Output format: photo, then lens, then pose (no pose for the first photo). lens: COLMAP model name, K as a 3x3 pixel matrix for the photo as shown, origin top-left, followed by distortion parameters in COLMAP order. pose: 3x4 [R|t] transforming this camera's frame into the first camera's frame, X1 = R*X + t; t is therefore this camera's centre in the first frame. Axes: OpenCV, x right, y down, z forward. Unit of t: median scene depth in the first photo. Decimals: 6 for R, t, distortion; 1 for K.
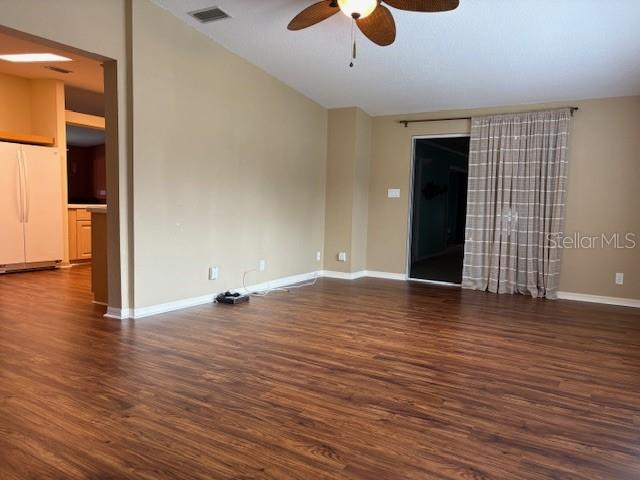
lens RADIAL K [[486.5, 0, 320.2], [0, 486.5, 243.2], [0, 0, 1]] dist [0.045878, -0.047470]
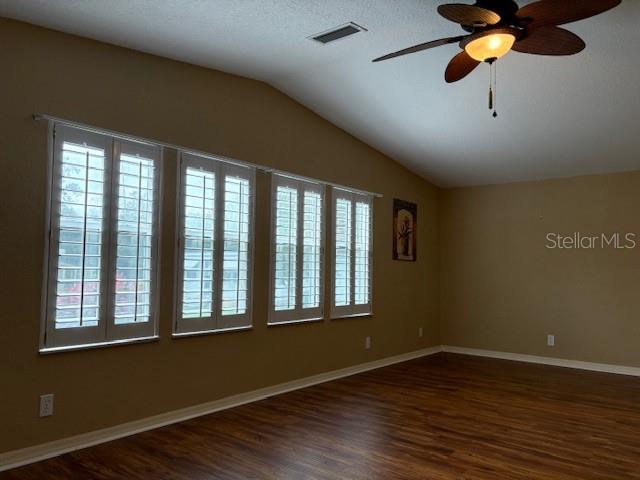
lens RADIAL K [[486.5, 0, 314.4], [0, 486.5, 240.4], [0, 0, 1]] dist [0.045878, -0.047470]
pose [[-0.988201, -0.031985, 0.149786, 0.214407], [-0.029029, 0.999339, 0.021878, -0.152223], [-0.150387, 0.017271, -0.988476, 1.719842]]
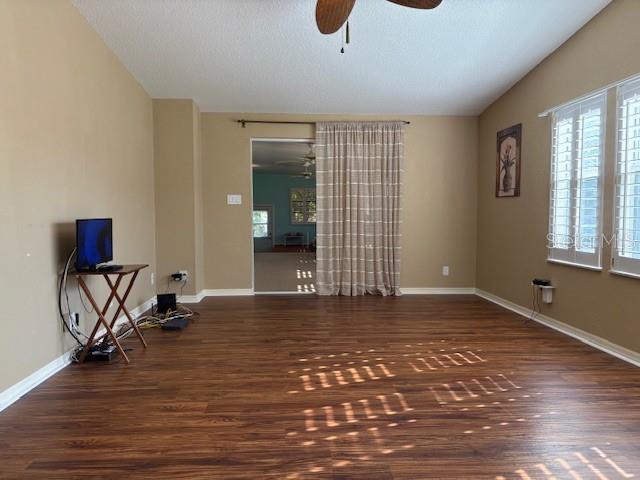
lens RADIAL K [[486.5, 0, 320.1], [0, 486.5, 238.0], [0, 0, 1]] dist [0.045878, -0.047470]
pose [[0.823216, -0.059360, 0.564617, -0.425200], [0.068445, 0.997642, 0.005093, -0.047641], [-0.563588, 0.034452, 0.825337, 0.313645]]
